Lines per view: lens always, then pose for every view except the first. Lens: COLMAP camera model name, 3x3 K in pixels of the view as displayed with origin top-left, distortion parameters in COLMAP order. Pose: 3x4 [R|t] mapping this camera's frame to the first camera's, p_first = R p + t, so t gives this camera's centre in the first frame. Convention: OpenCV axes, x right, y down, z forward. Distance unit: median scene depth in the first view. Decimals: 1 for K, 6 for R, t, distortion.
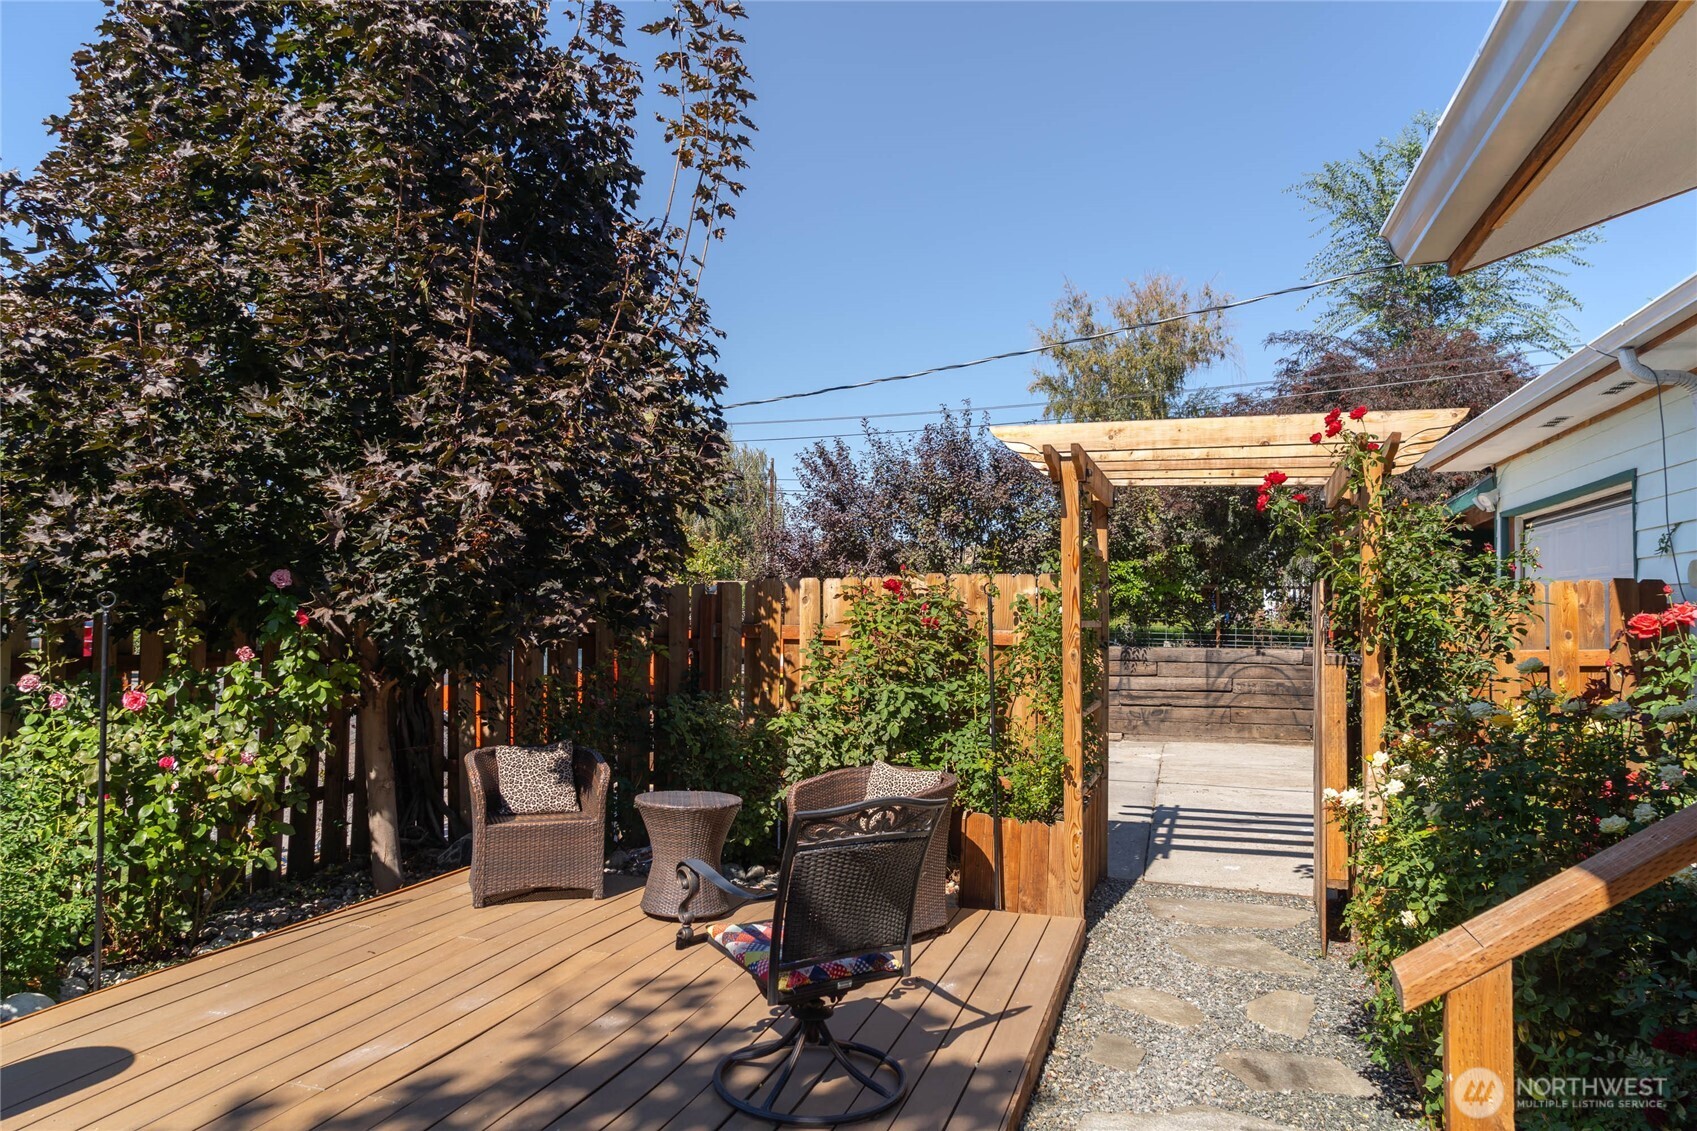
lens RADIAL K [[1126.7, 0, 847.2], [0, 1126.7, 563.6], [0, 0, 1]] dist [-0.028690, 0.014133]
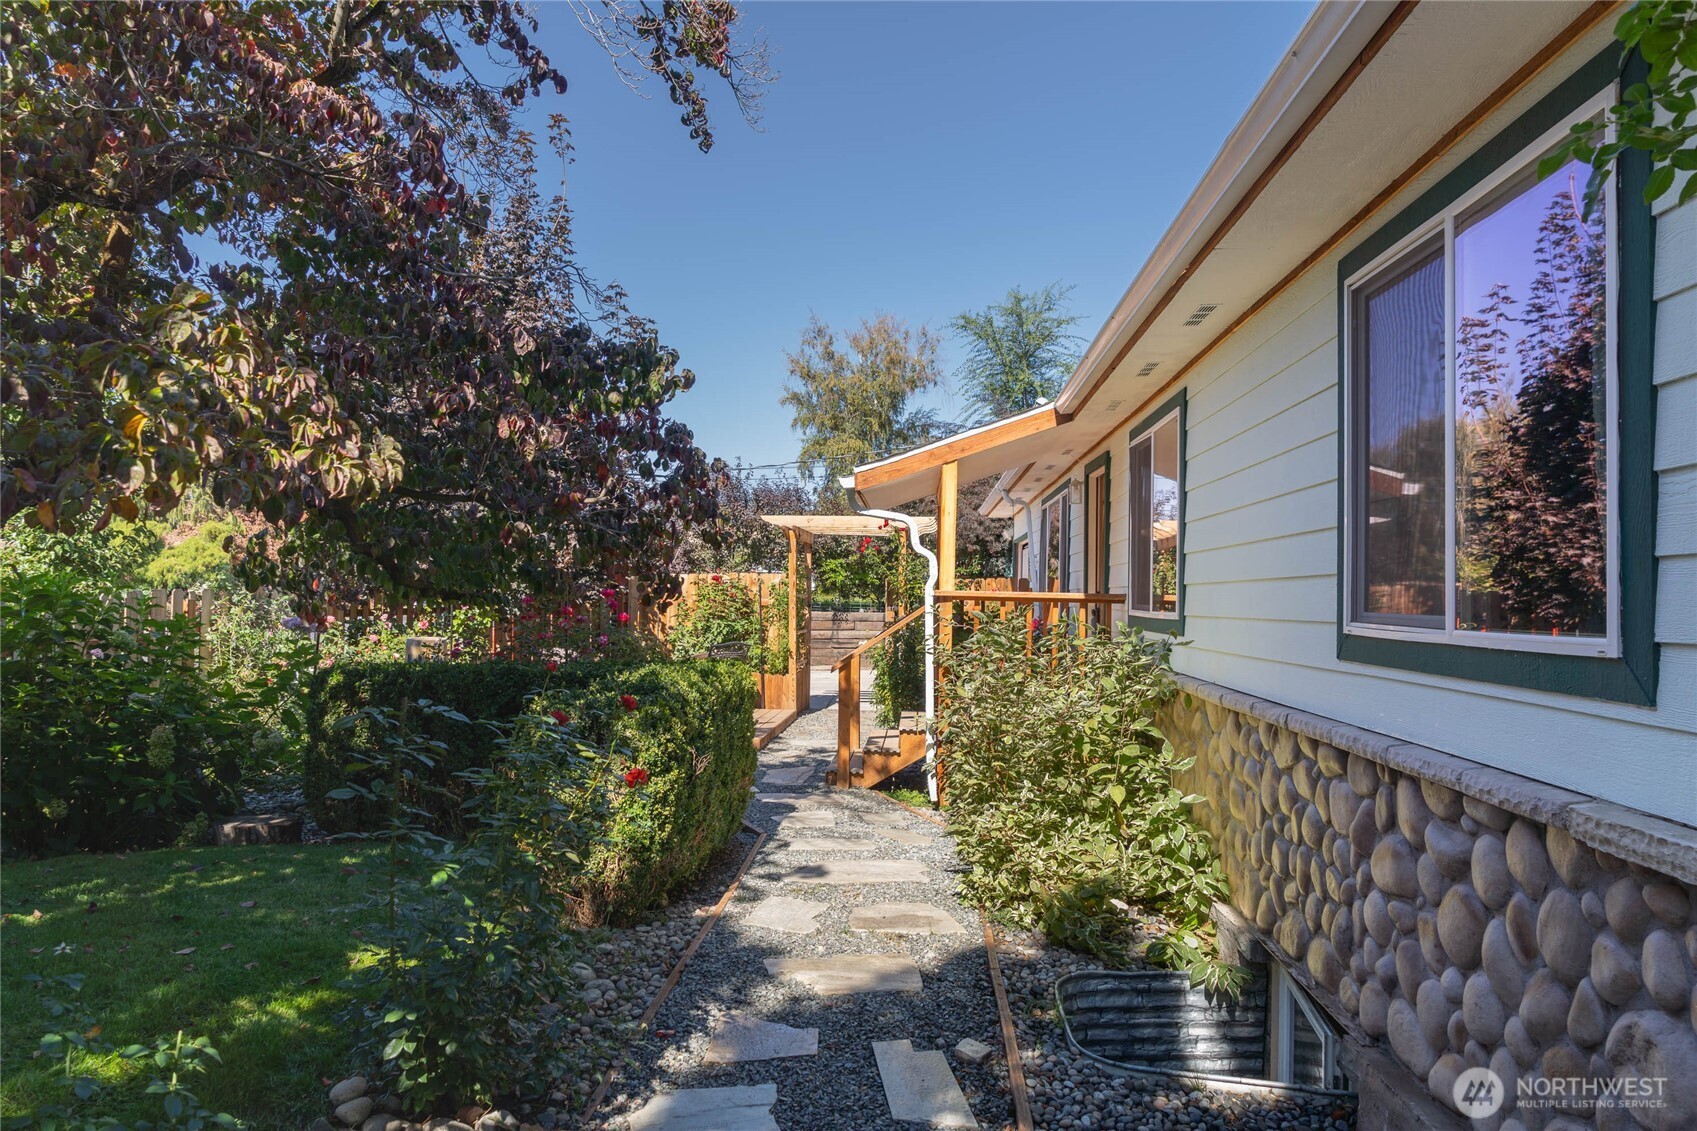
lens RADIAL K [[1126.7, 0, 848.6], [0, 1126.7, 571.6], [0, 0, 1]] dist [-0.028690, 0.014133]
pose [[0.975560, 0.005610, 0.219661, -0.151900], [-0.011427, 0.999617, 0.025219, -0.042416], [-0.219435, -0.027113, 0.975250, -0.972968]]
